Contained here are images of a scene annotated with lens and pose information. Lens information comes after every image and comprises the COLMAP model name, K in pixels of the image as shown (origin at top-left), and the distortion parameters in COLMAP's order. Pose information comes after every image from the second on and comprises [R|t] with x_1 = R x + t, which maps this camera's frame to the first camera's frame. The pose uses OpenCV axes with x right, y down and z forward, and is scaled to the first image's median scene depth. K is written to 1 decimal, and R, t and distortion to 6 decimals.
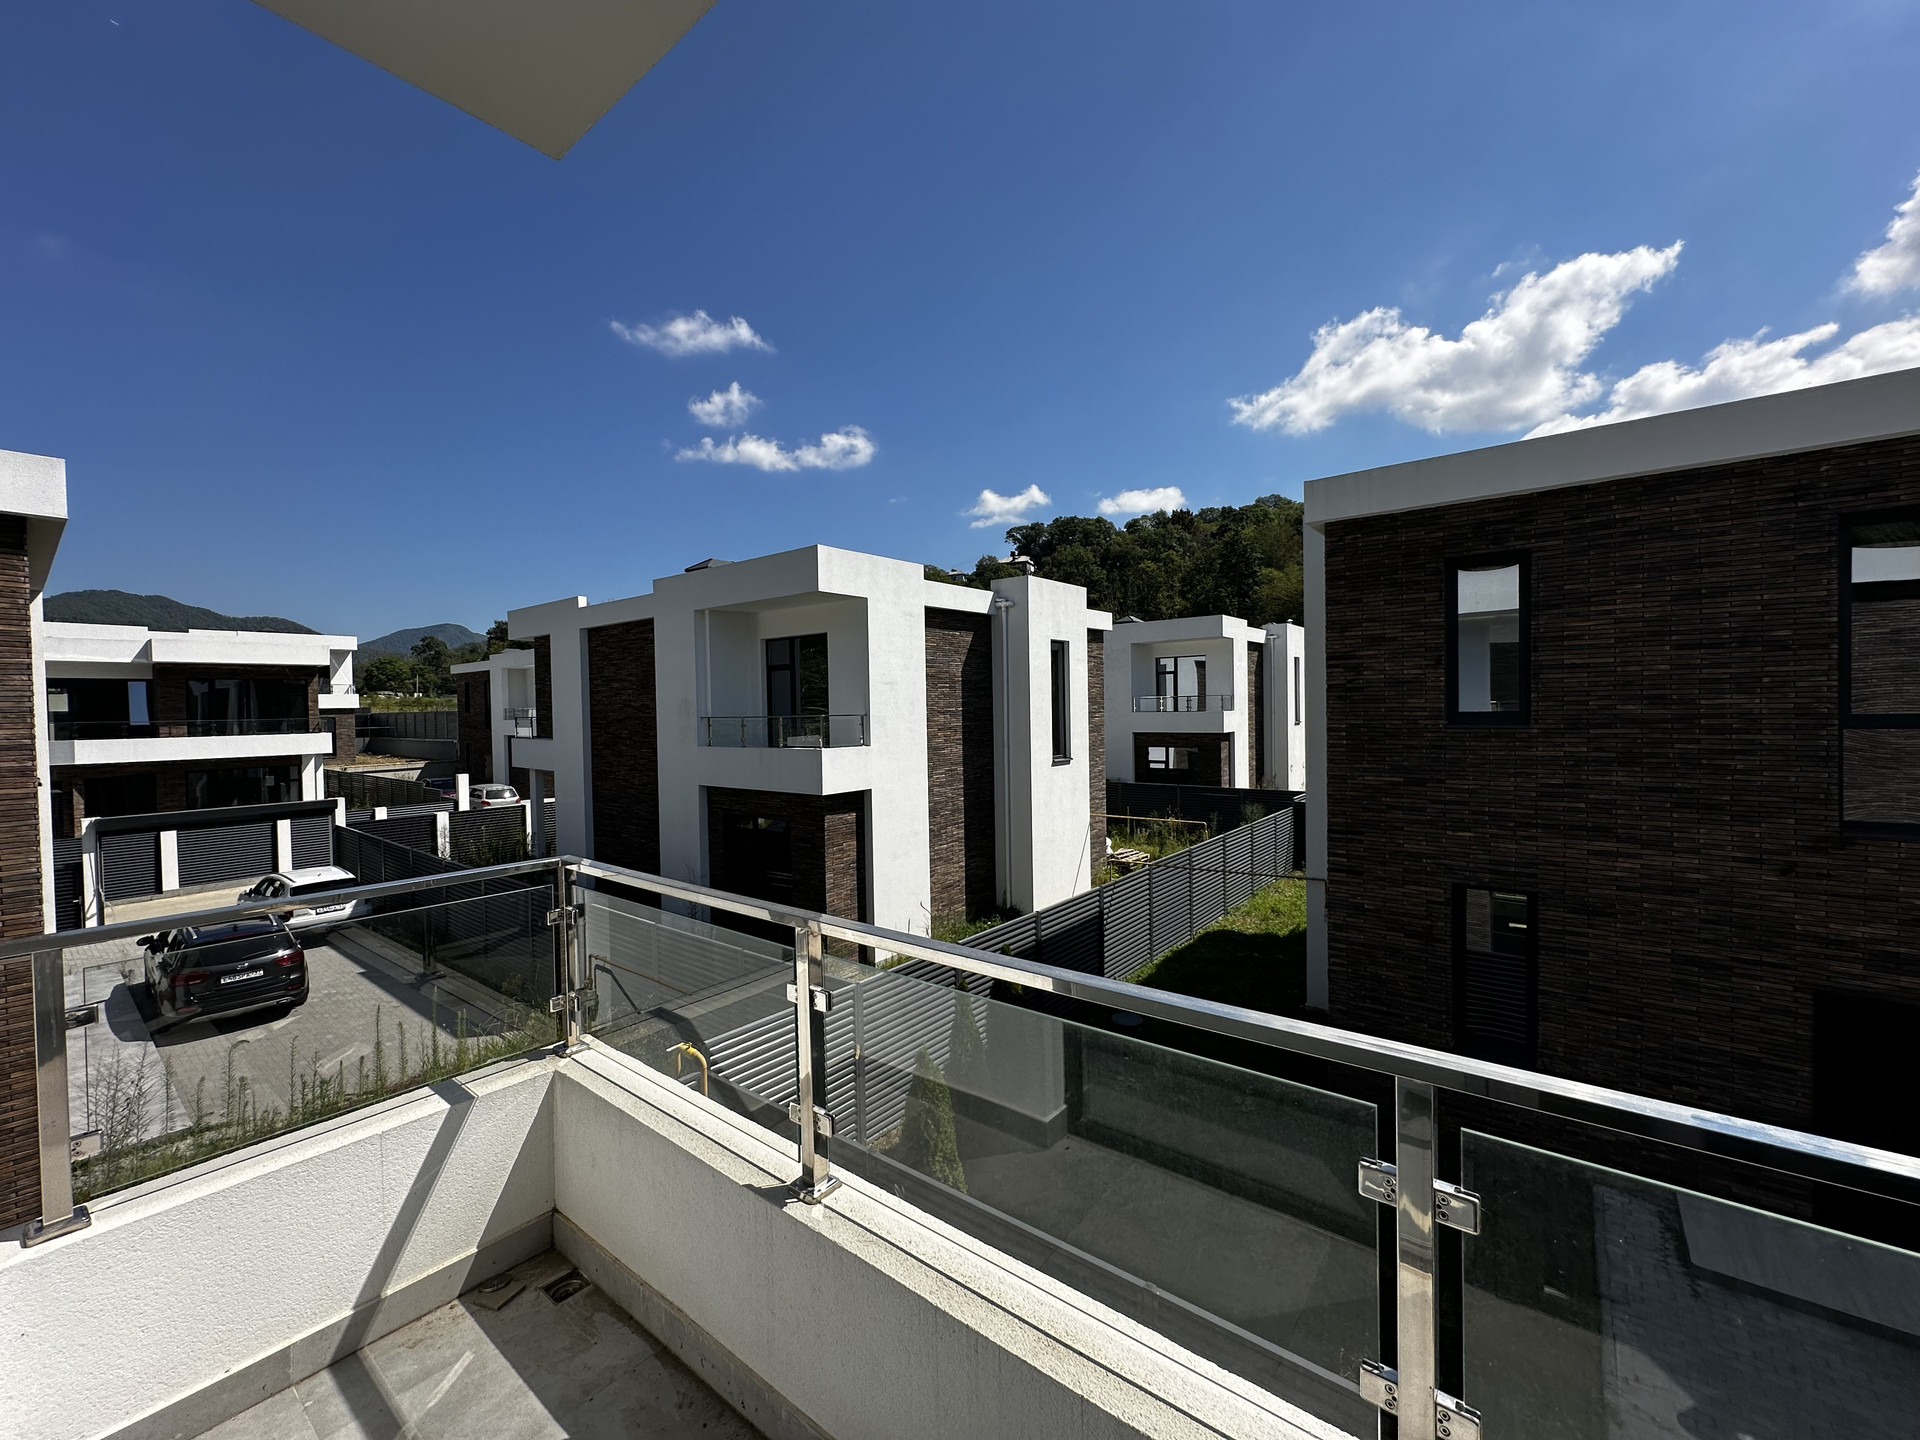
lens RADIAL K [[769.8, 0, 959.6], [0, 769.8, 723.9], [0, 0, 1]] dist [-0.001419, 0.000085]
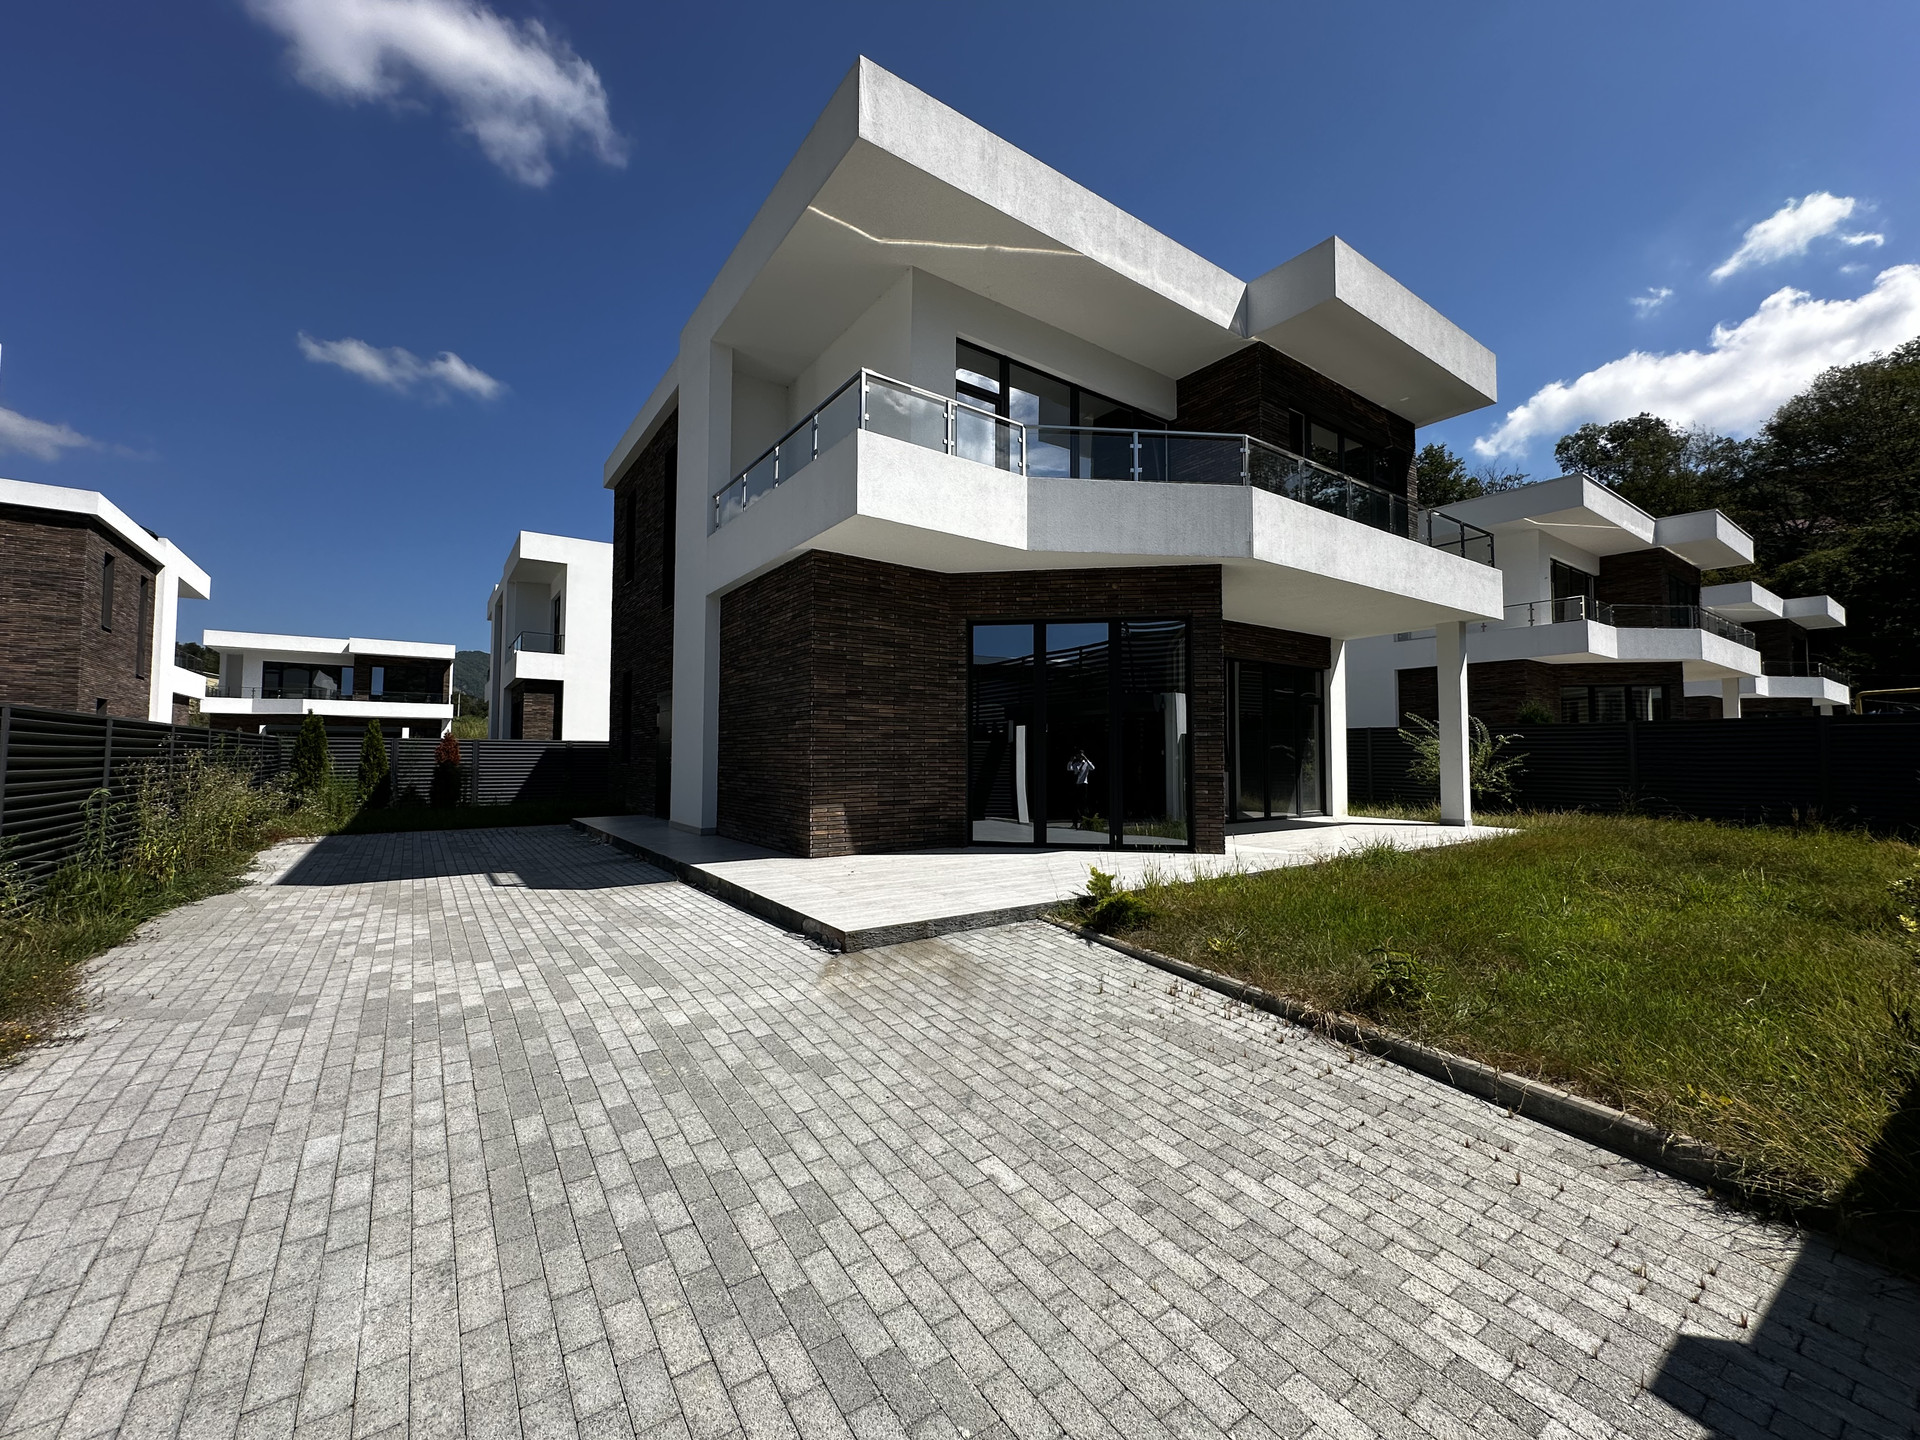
lens RADIAL K [[769.8, 0, 959.6], [0, 769.8, 723.9], [0, 0, 1]] dist [-0.001419, 0.000085]
pose [[0.960788, 0.006807, -0.277200, 1.127565], [-0.024010, 0.997986, -0.058714, 0.245022], [0.276242, 0.063067, 0.959017, -0.305966]]
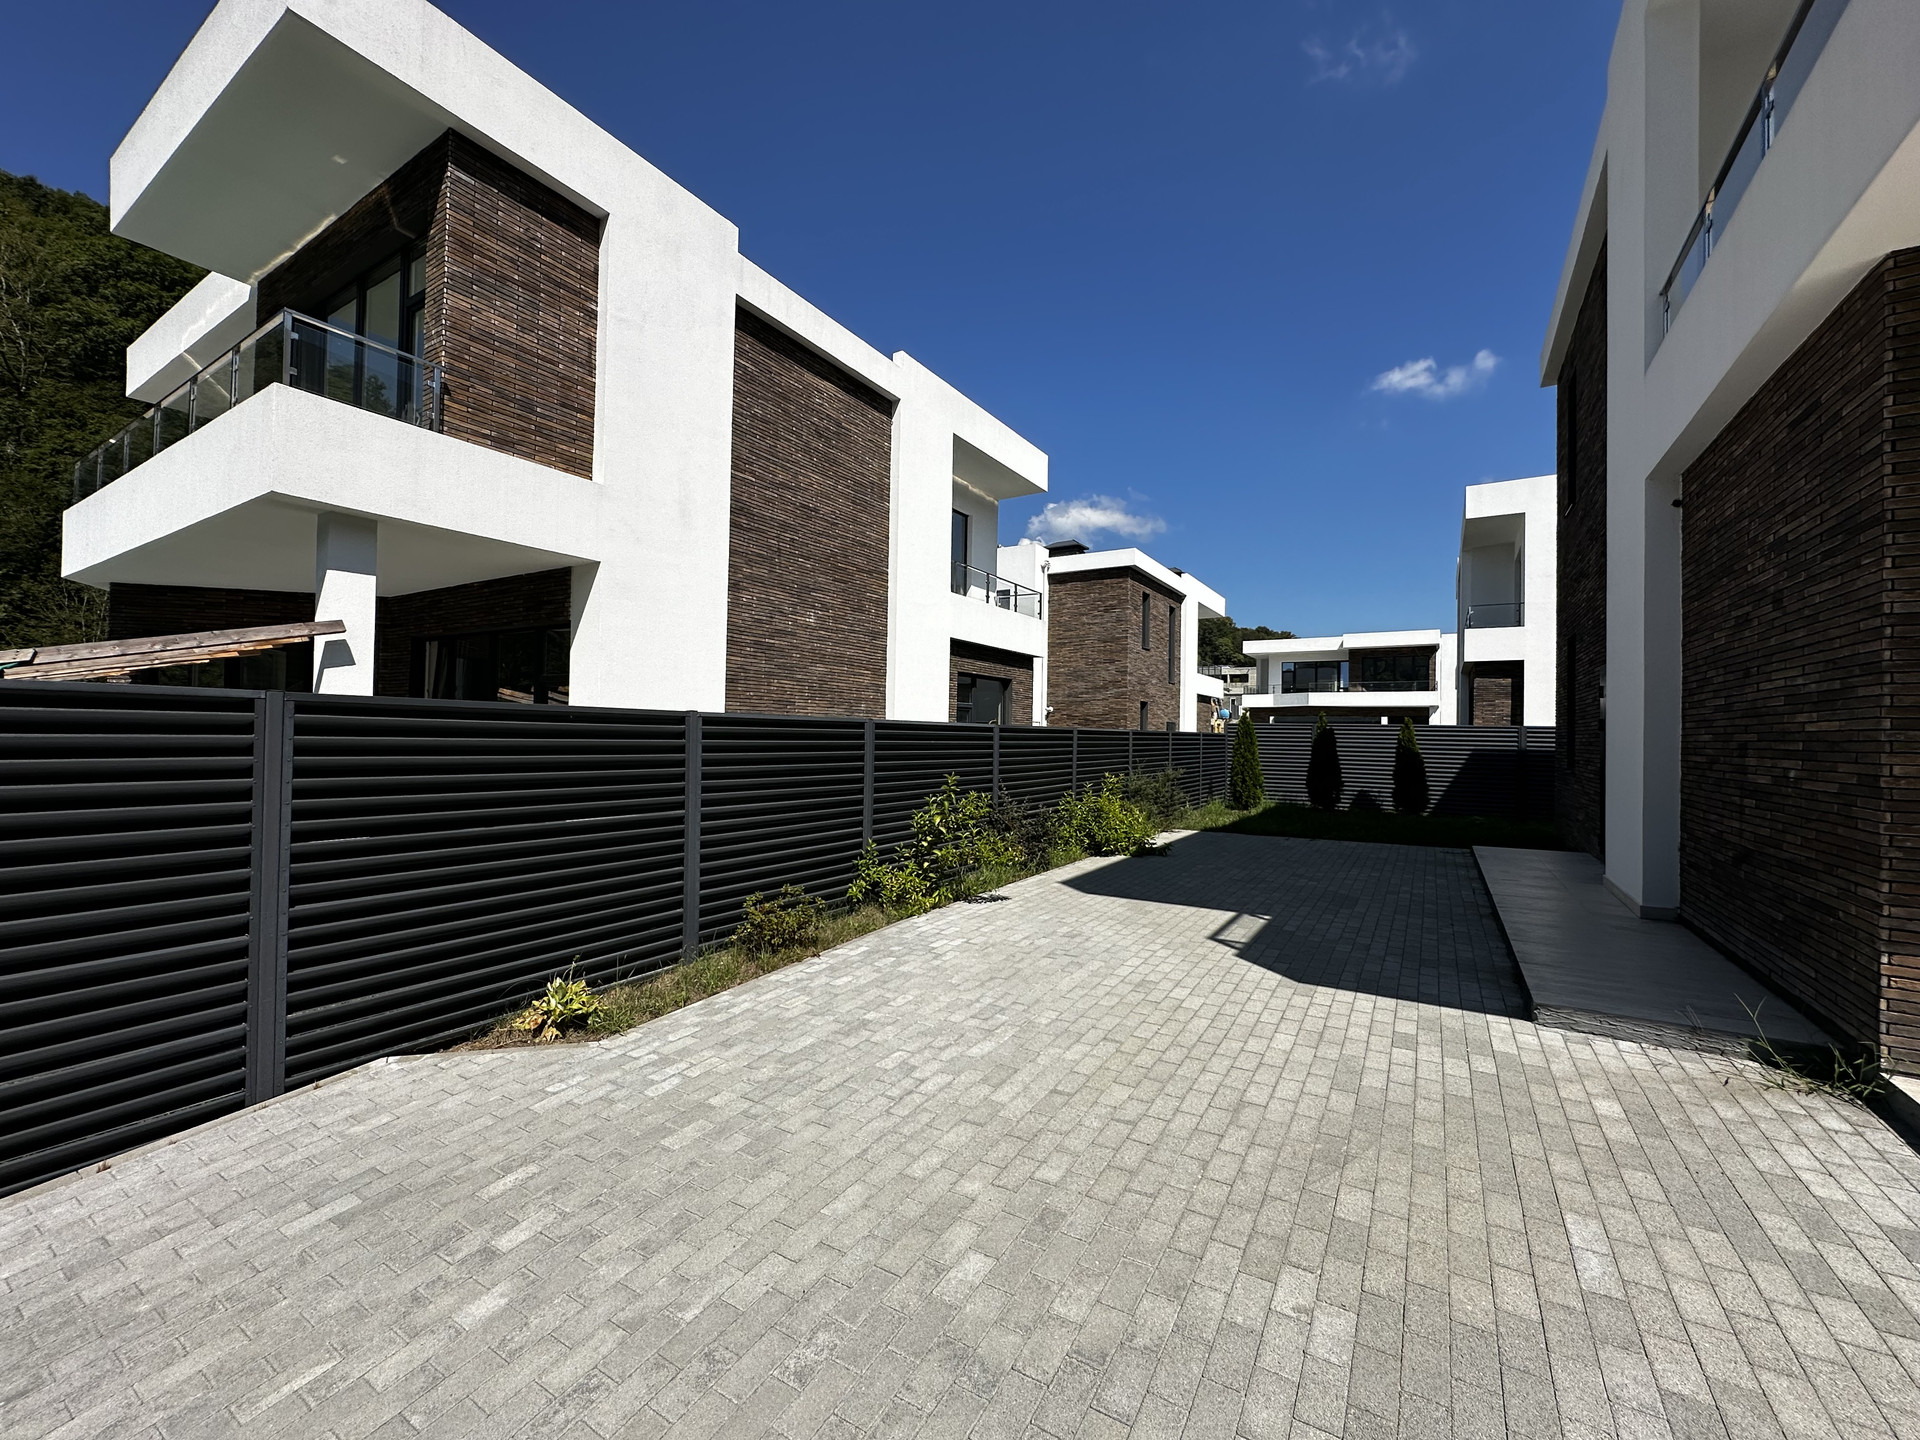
lens RADIAL K [[767.0, 0, 960.3], [0, 767.0, 721.6], [0, 0, 1]] dist [-0.002002, 0.000609]
pose [[0.114328, 0.002747, -0.993439, 1.050145], [-0.036547, 0.999331, -0.001443, 0.224183], [0.992771, 0.036473, 0.114352, -0.075368]]
